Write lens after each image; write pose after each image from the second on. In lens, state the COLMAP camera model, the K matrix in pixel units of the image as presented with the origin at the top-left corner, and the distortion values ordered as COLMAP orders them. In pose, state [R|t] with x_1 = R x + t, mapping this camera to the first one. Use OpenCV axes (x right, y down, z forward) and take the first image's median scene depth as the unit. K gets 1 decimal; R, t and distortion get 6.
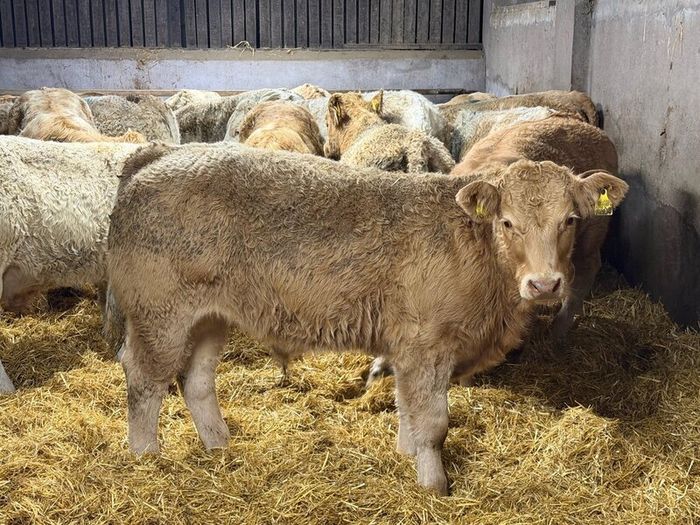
lens RADIAL K [[1118.8, 0, 348.0], [0, 1118.8, 268.8], [0, 0, 1]] dist [0.087379, 0.000000]
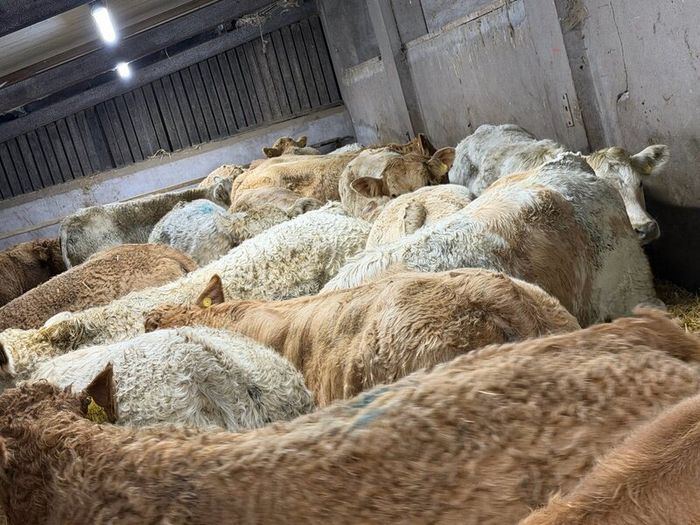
lens RADIAL K [[1118.8, 0, 343.1], [0, 1118.8, 260.9], [0, 0, 1]] dist [0.087379, 0.000000]
pose [[0.956430, -0.284335, 0.066299, -0.034470], [0.288279, 0.955649, -0.060248, 0.111430], [-0.046228, 0.076736, 0.995979, -0.547519]]
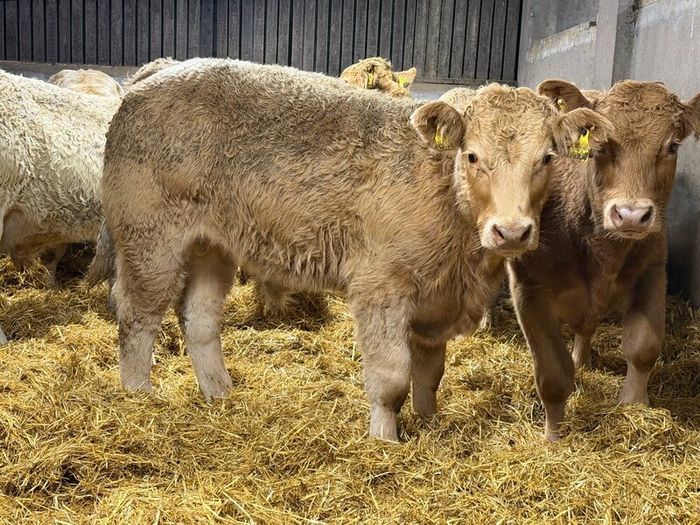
lens RADIAL K [[1118.8, 0, 340.0], [0, 1118.8, 270.6], [0, 0, 1]] dist [0.087379, 0.000000]
pose [[0.998329, 0.049999, -0.028976, 0.004233], [-0.052126, 0.995589, -0.078015, 0.109493], [0.024948, 0.079396, 0.996531, 0.071821]]
